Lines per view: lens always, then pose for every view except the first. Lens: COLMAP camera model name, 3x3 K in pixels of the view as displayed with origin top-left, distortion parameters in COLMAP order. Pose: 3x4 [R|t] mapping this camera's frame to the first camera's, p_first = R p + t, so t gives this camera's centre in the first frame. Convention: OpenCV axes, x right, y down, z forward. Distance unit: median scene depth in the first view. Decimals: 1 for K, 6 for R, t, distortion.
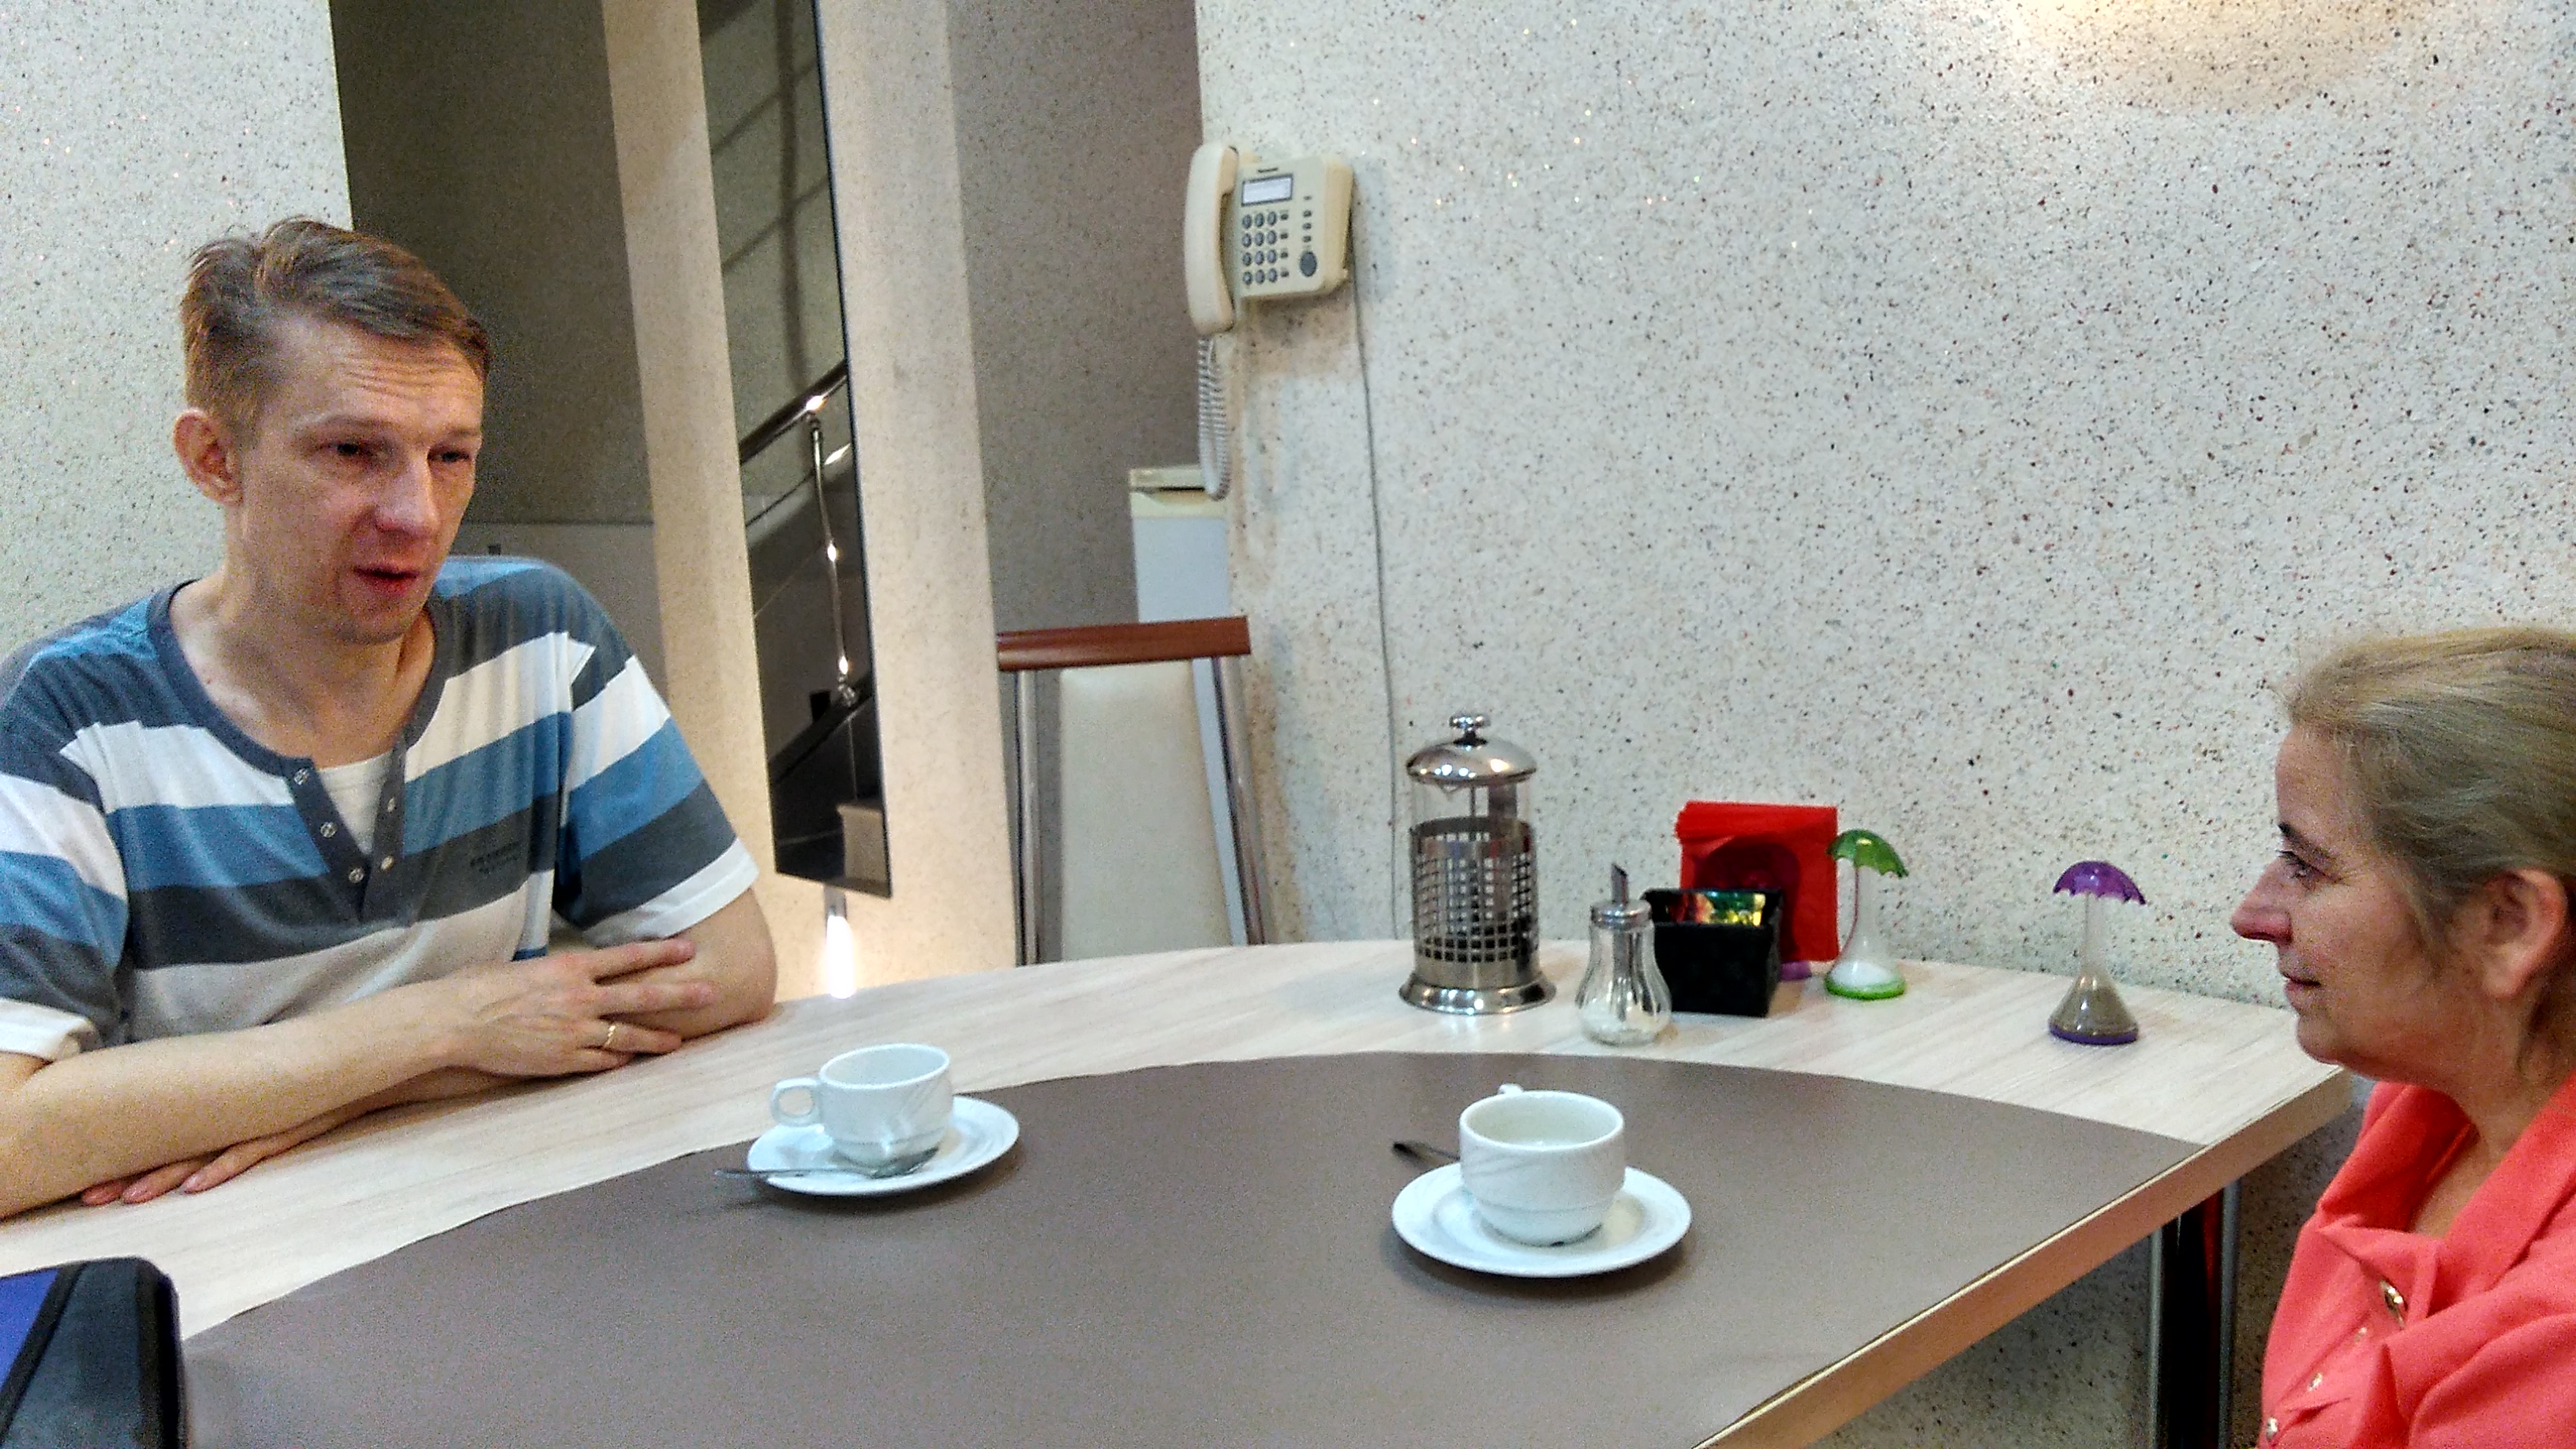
lens RADIAL K [[2190.3, 0, 1291.8], [0, 2190.3, 709.3], [0, 0, 1]] dist [0.122798, -0.221850]
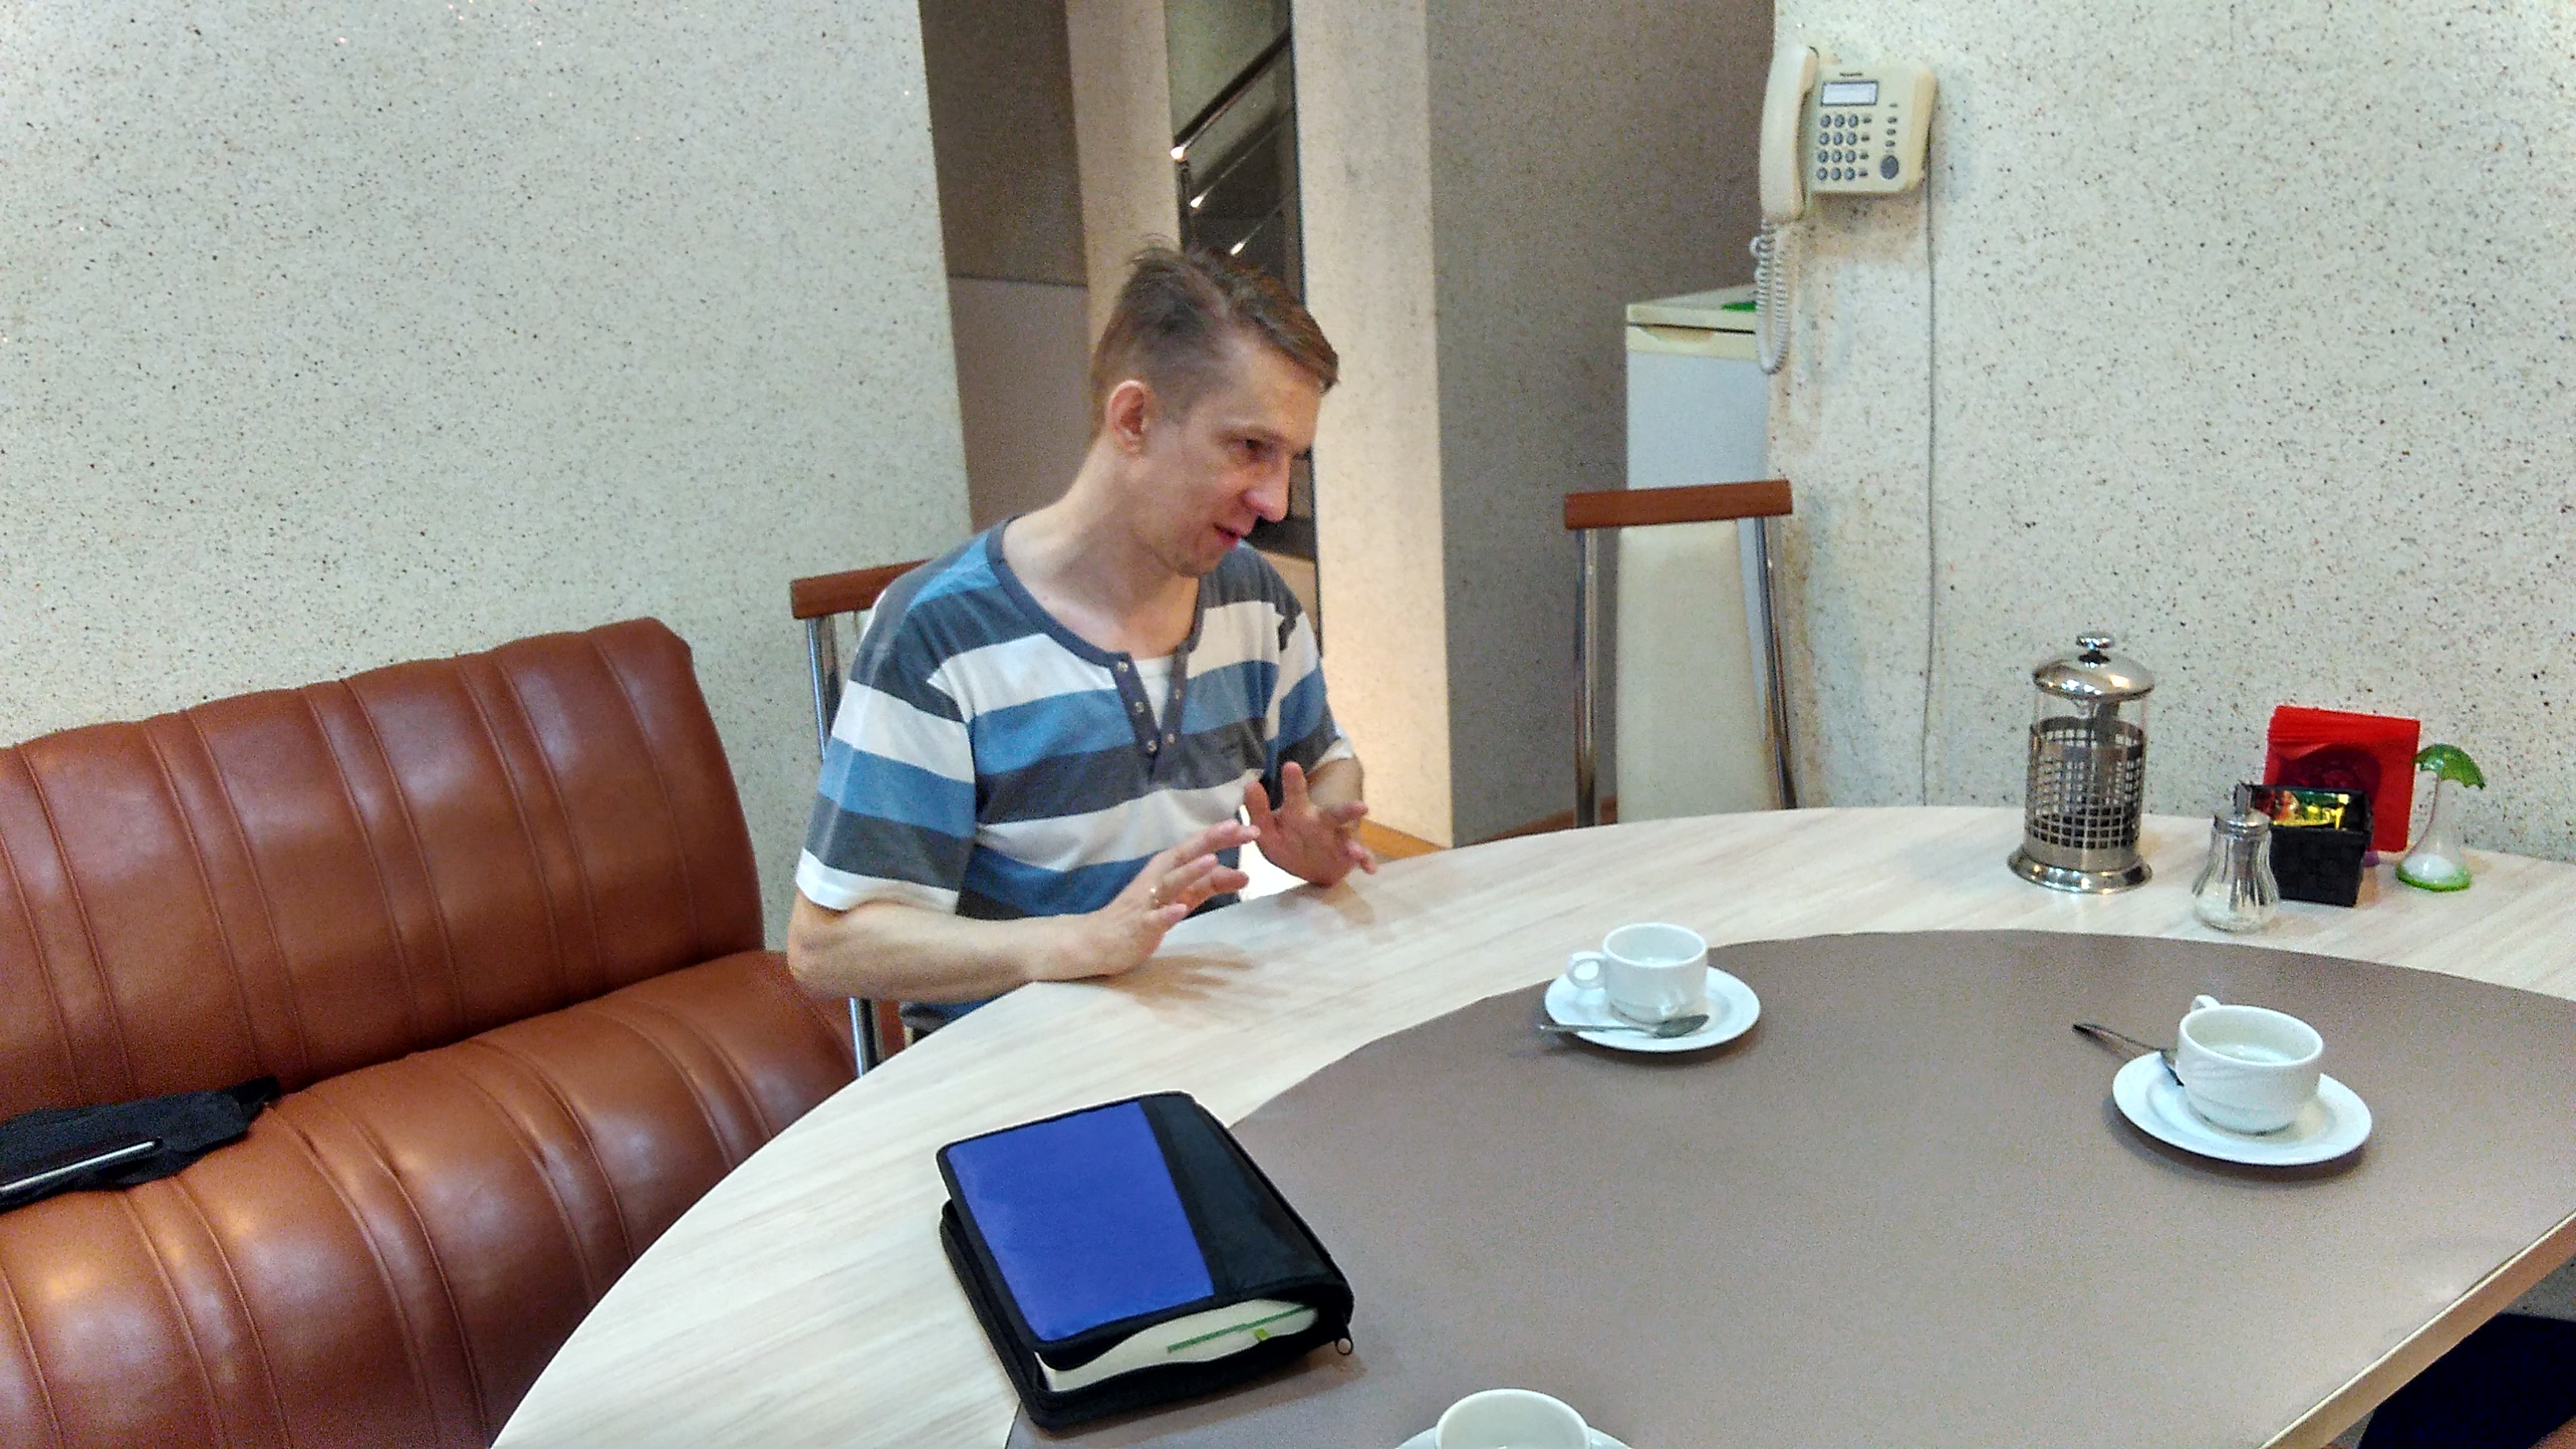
lens RADIAL K [[2190.3, 0, 1291.4], [0, 2190.3, 717.4], [0, 0, 1]] dist [0.122798, -0.221850]
pose [[0.995190, 0.028267, -0.093798, -0.185491], [-0.013576, 0.988023, 0.153709, -0.103909], [0.097020, -0.151697, 0.983654, -0.153466]]
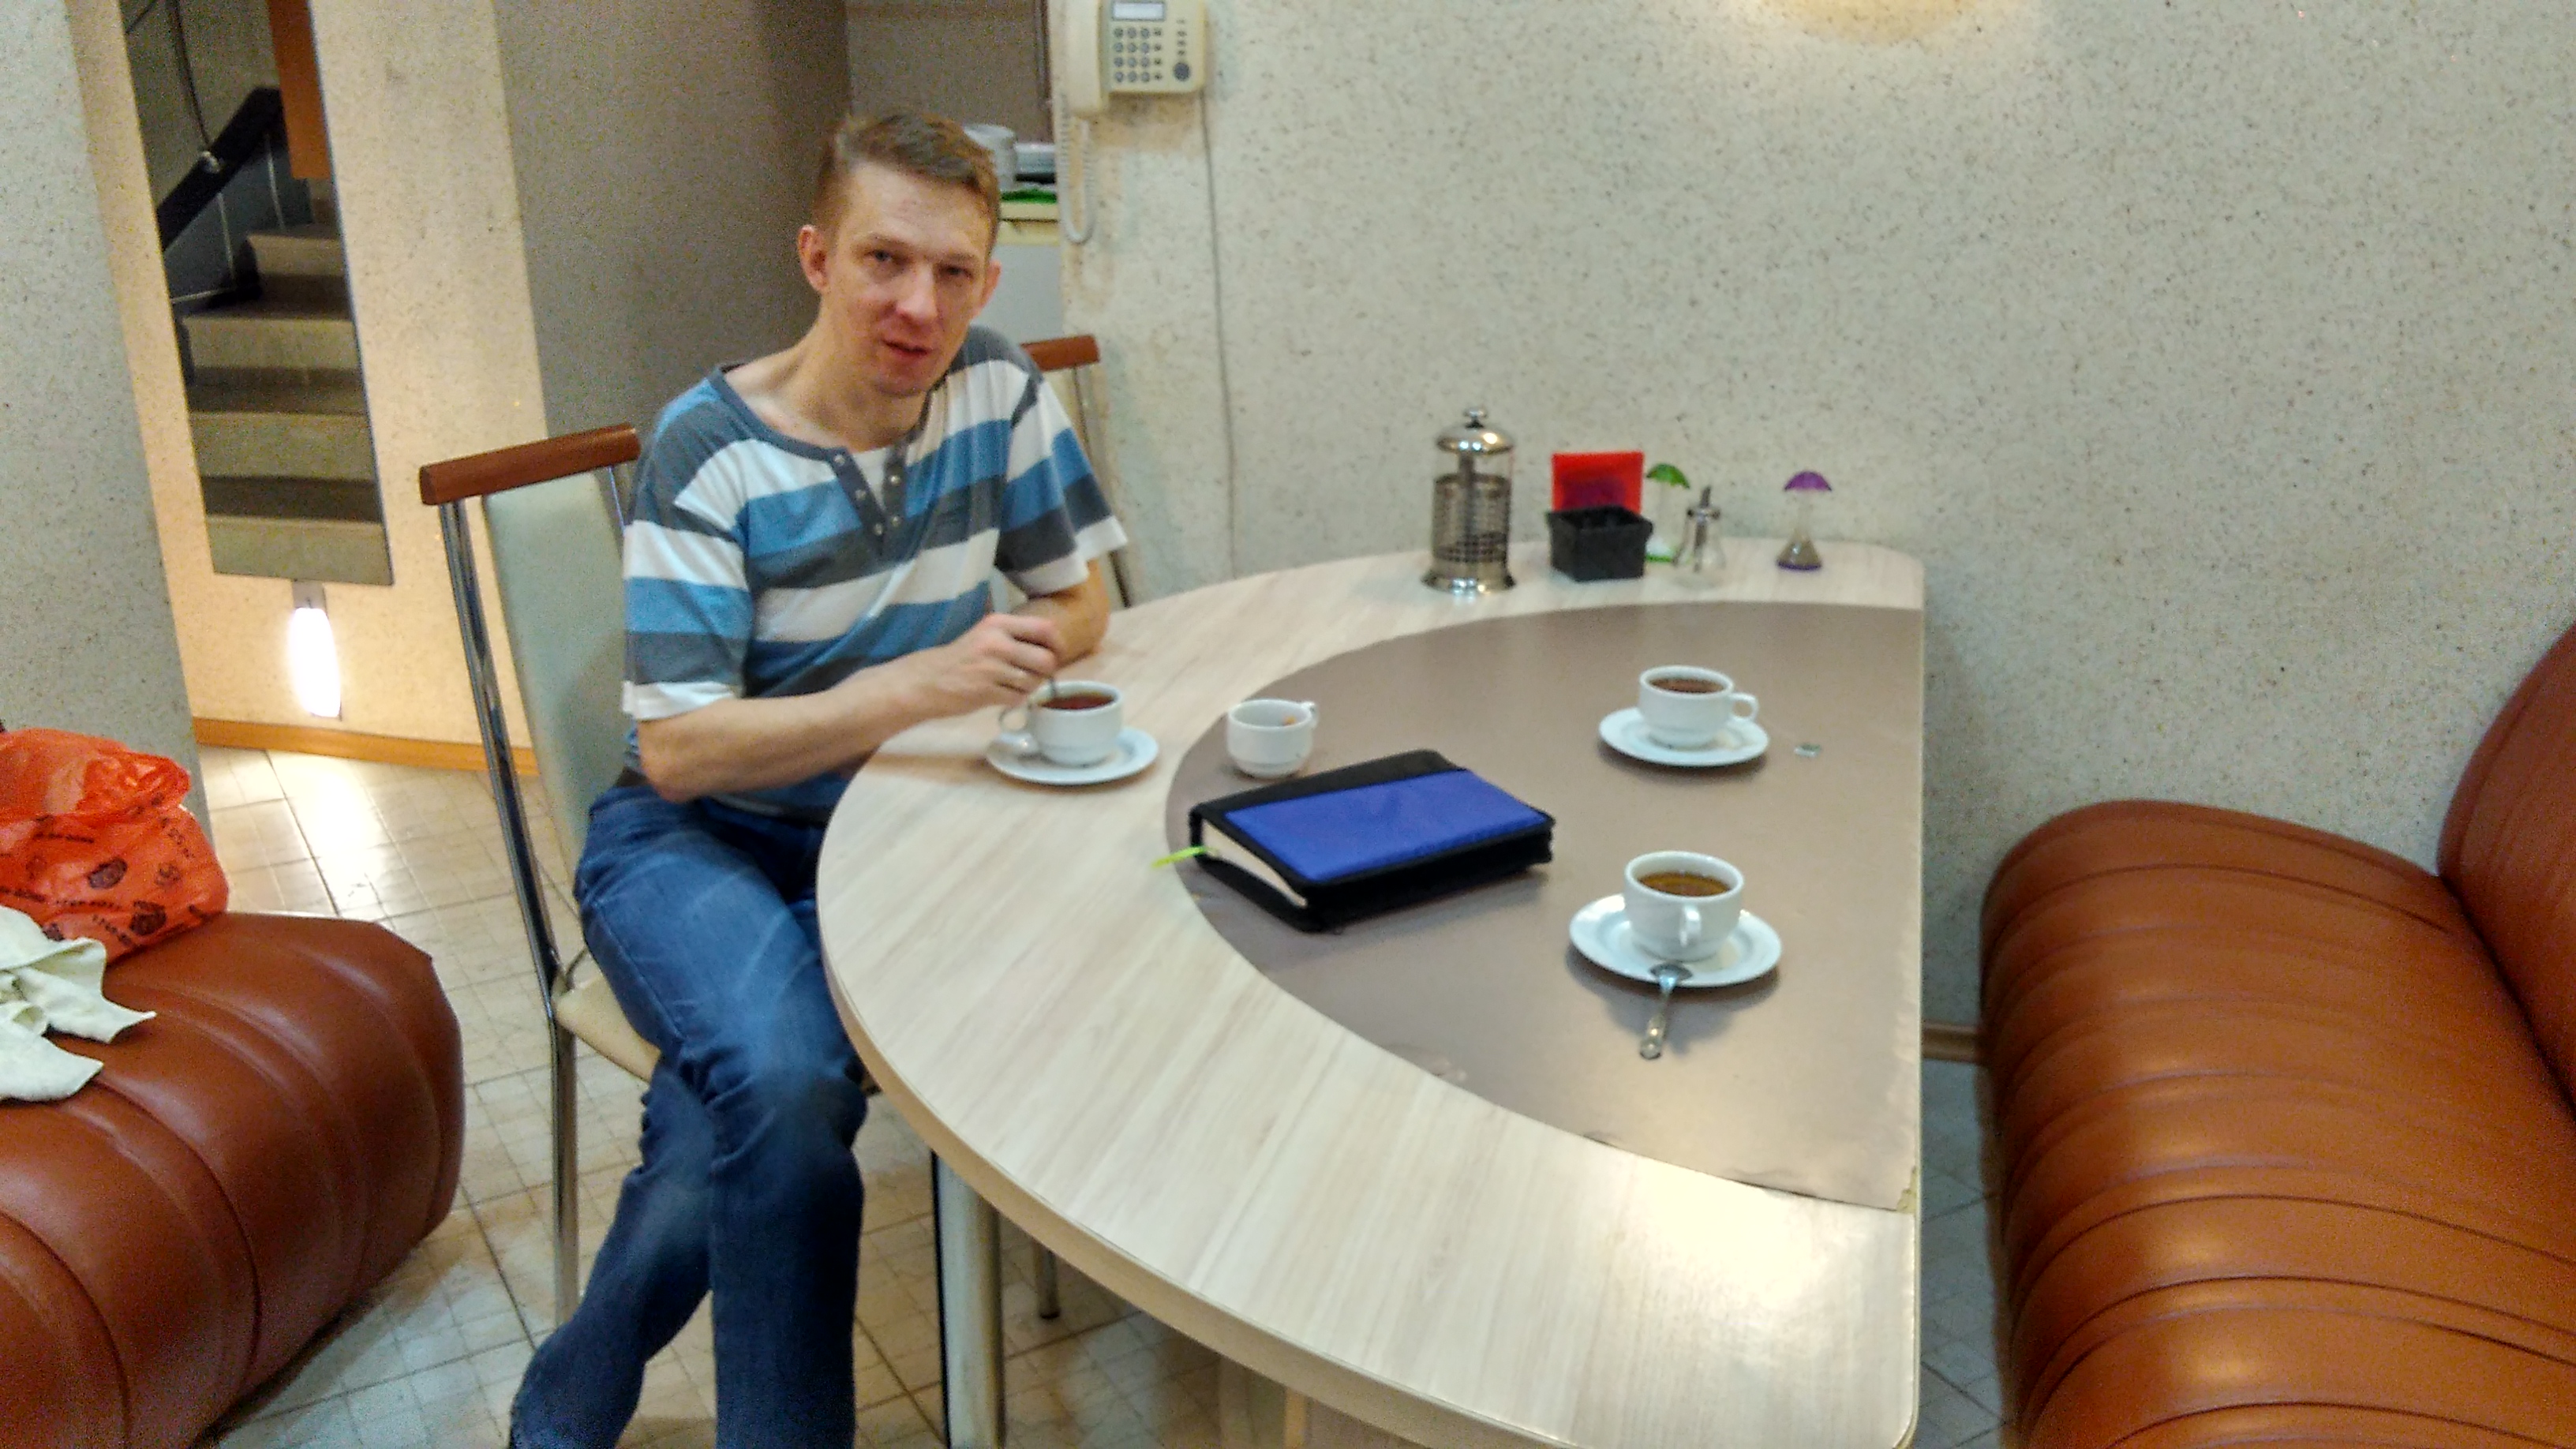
lens RADIAL K [[2190.3, 0, 1286.6], [0, 2190.3, 740.6], [0, 0, 1]] dist [0.122798, -0.221850]
pose [[0.853185, -0.129533, 0.505268, -0.720731], [0.036272, 0.981063, 0.190262, -0.056931], [-0.520345, -0.144002, 0.841727, -0.260852]]
